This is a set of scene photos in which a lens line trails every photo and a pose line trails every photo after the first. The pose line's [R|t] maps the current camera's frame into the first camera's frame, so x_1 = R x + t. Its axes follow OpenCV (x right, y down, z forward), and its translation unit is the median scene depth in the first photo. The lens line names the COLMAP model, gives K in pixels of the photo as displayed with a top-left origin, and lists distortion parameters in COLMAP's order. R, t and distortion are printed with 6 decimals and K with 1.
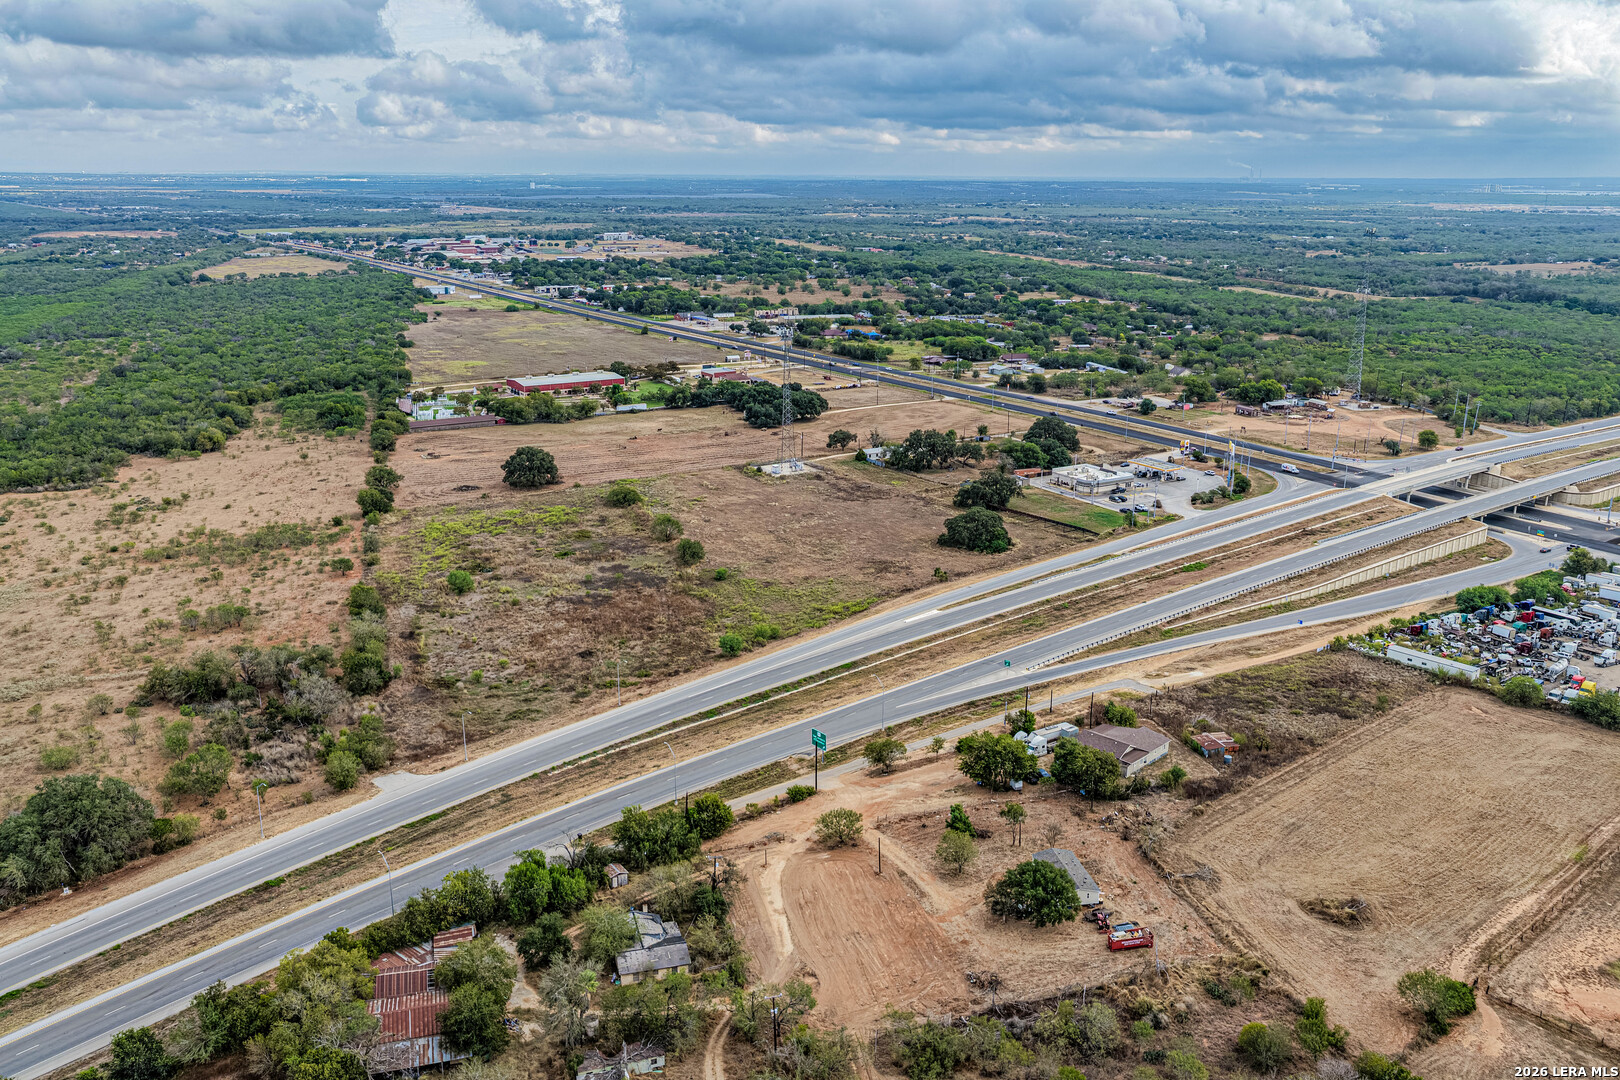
lens RADIAL K [[1346.7, 0, 812.9], [0, 1346.7, 536.9], [0, 0, 1]] dist [-0.012394, 0.039186]
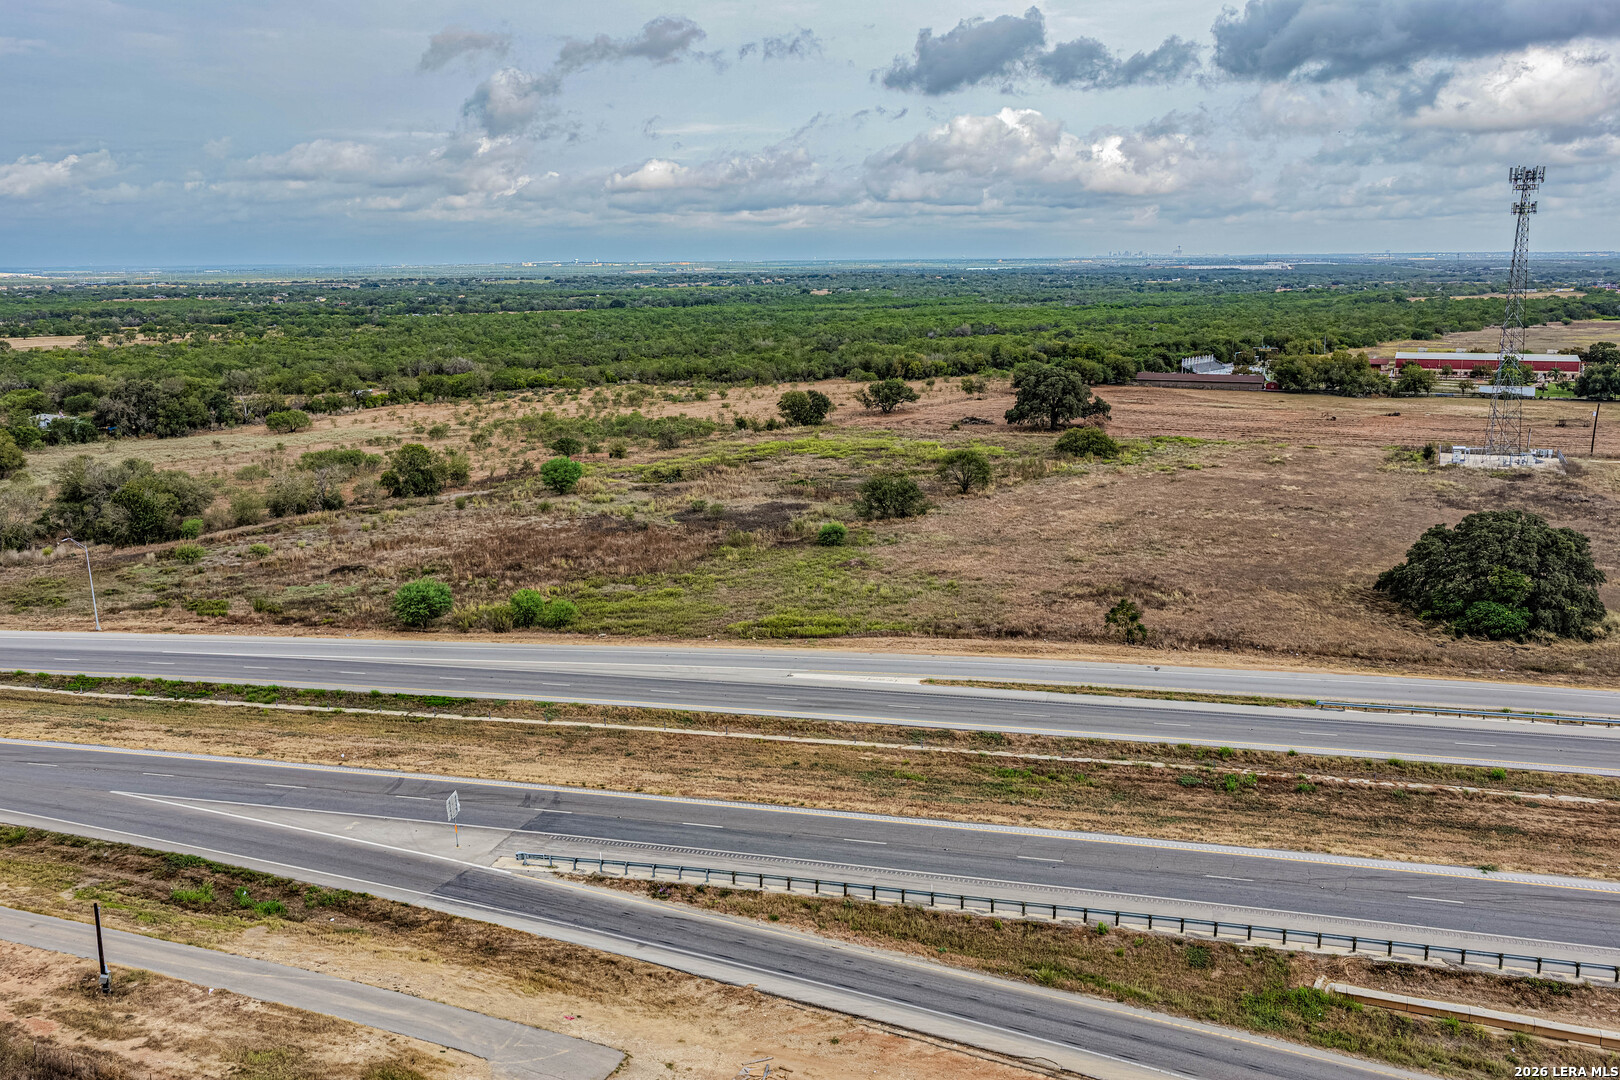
lens RADIAL K [[1346.7, 0, 815.2], [0, 1346.7, 528.8], [0, 0, 1]] dist [-0.012394, 0.039186]
pose [[0.560368, 0.154036, -0.813794, 0.411968], [-0.208205, 0.977200, 0.041599, 0.007410], [0.801648, 0.146126, 0.579662, 0.882027]]
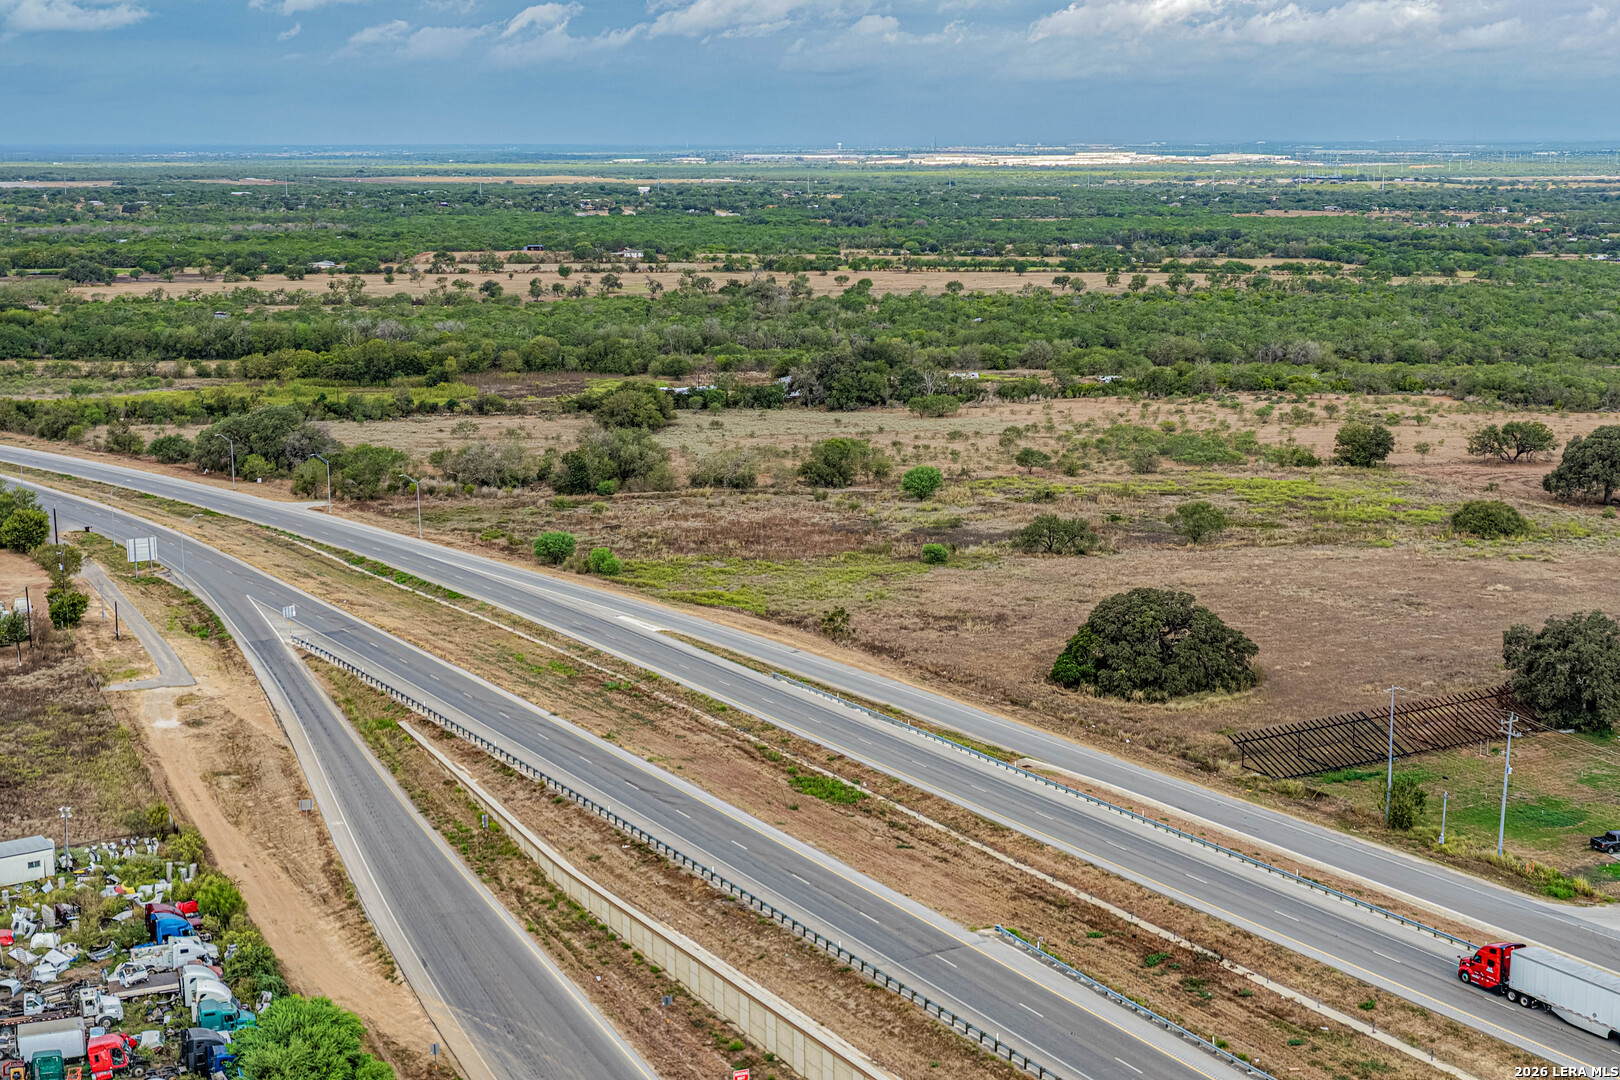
lens RADIAL K [[2213.3, 0, 801.5], [0, 2213.3, 532.0], [0, 0, 1]] dist [-0.000512, 0.000000]
pose [[-0.158890, 0.169827, -0.972580, 1.036899], [-0.260072, 0.943103, 0.207168, -0.196071], [0.952427, 0.285858, -0.105683, 1.298417]]
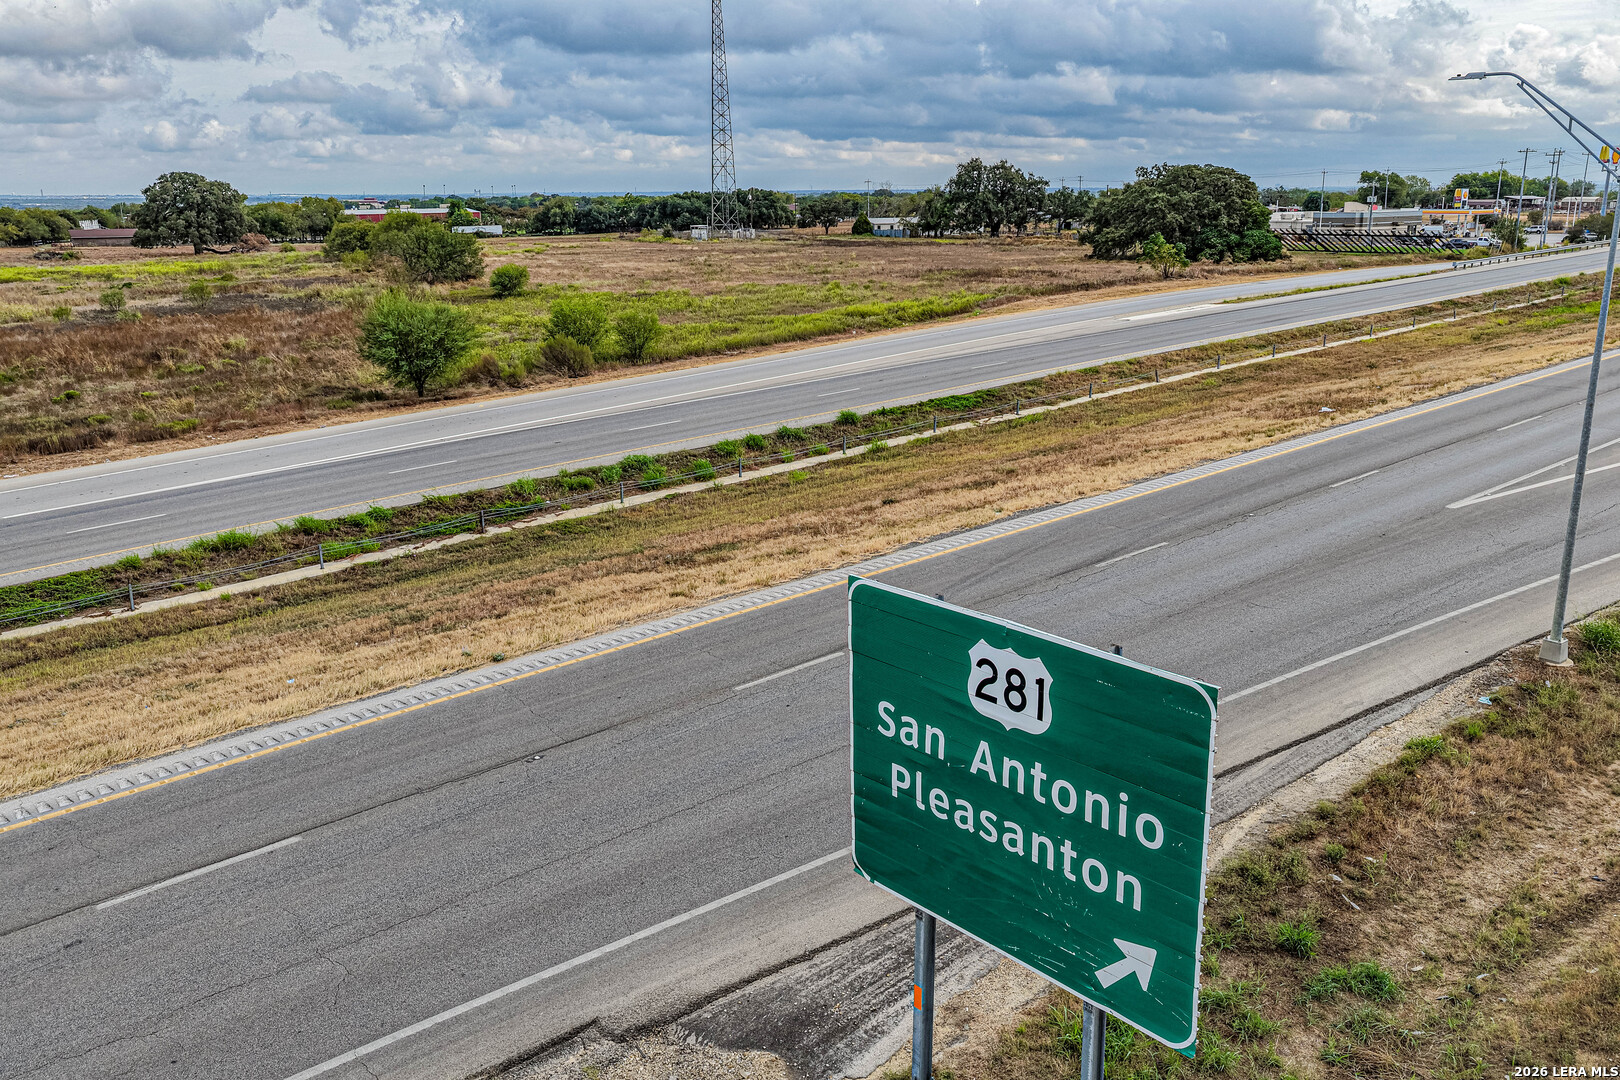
lens RADIAL K [[1346.7, 0, 812.6], [0, 1346.7, 533.9], [0, 0, 1]] dist [-0.012394, 0.039186]
pose [[0.999330, -0.022967, 0.028507, -0.003244], [0.023535, 0.999528, -0.019733, 0.122973], [-0.028040, 0.020391, 0.999399, 0.823605]]
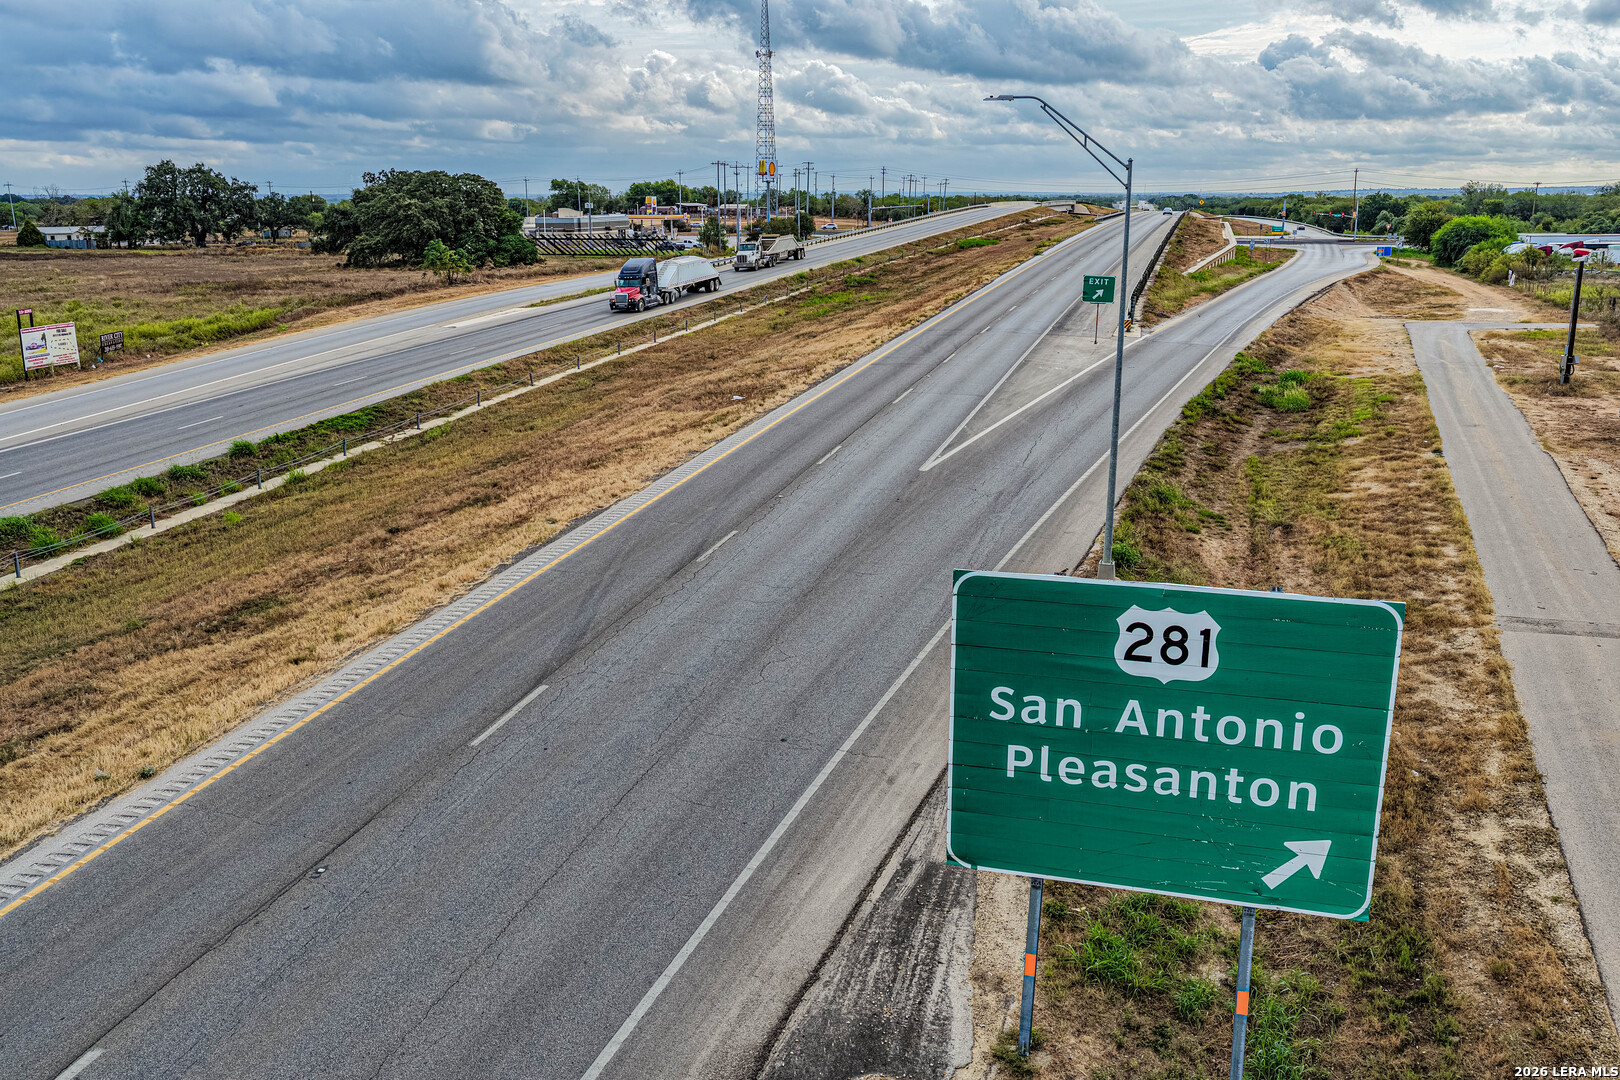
lens RADIAL K [[1346.7, 0, 815.2], [0, 1346.7, 535.8], [0, 0, 1]] dist [-0.012394, 0.039186]
pose [[0.816403, -0.152304, 0.557037, -0.030523], [0.162864, 0.986163, 0.030938, 0.120102], [-0.554042, 0.065463, 0.829911, 0.833842]]
